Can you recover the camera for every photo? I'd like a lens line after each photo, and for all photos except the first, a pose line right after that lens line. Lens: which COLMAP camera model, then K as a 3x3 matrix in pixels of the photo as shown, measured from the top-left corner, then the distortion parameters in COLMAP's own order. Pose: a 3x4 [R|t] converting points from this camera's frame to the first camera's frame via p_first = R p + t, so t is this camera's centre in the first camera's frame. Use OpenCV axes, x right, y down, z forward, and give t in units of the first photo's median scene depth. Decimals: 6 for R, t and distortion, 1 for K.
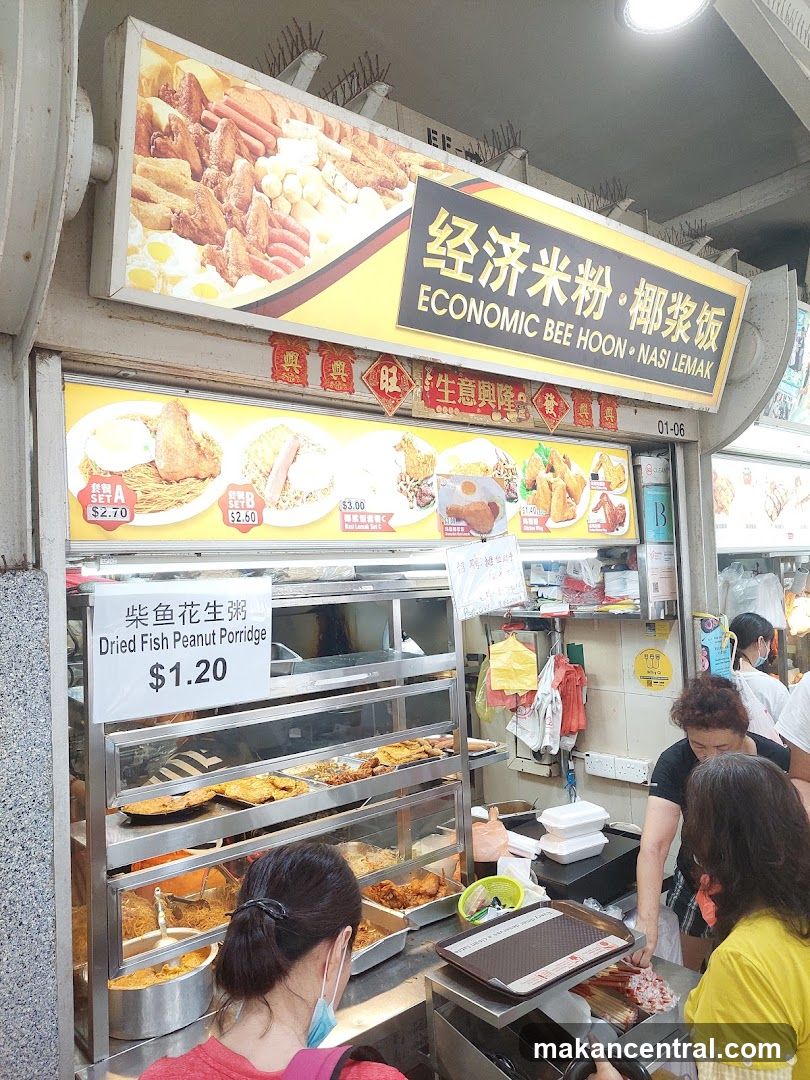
lens RADIAL K [[782.9, 0, 405.9], [0, 782.9, 540.0], [0, 0, 1]] dist [0.054887, -0.055515]
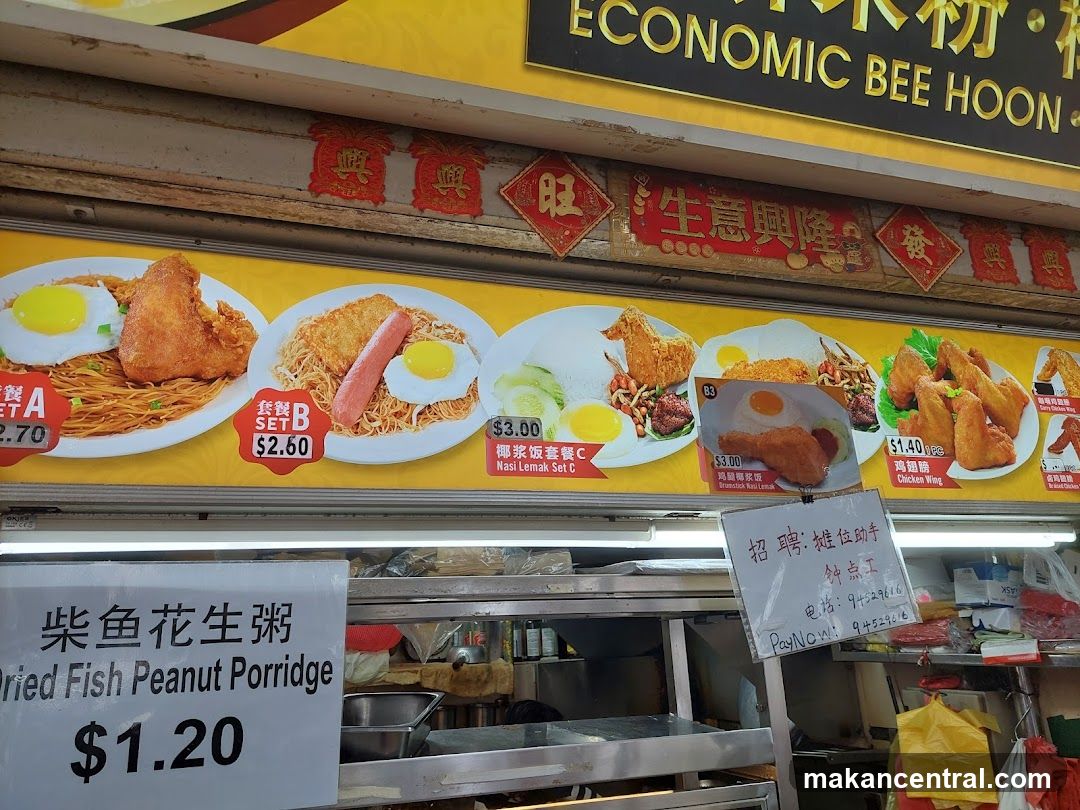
lens RADIAL K [[766.9, 0, 525.8], [0, 766.9, 404.5], [0, 0, 1]] dist [0.029821, -0.024702]
pose [[0.925439, -0.103207, -0.364569, 0.147374], [0.015871, 0.971902, -0.234852, 0.070173], [0.378563, 0.211555, 0.901074, 0.555564]]
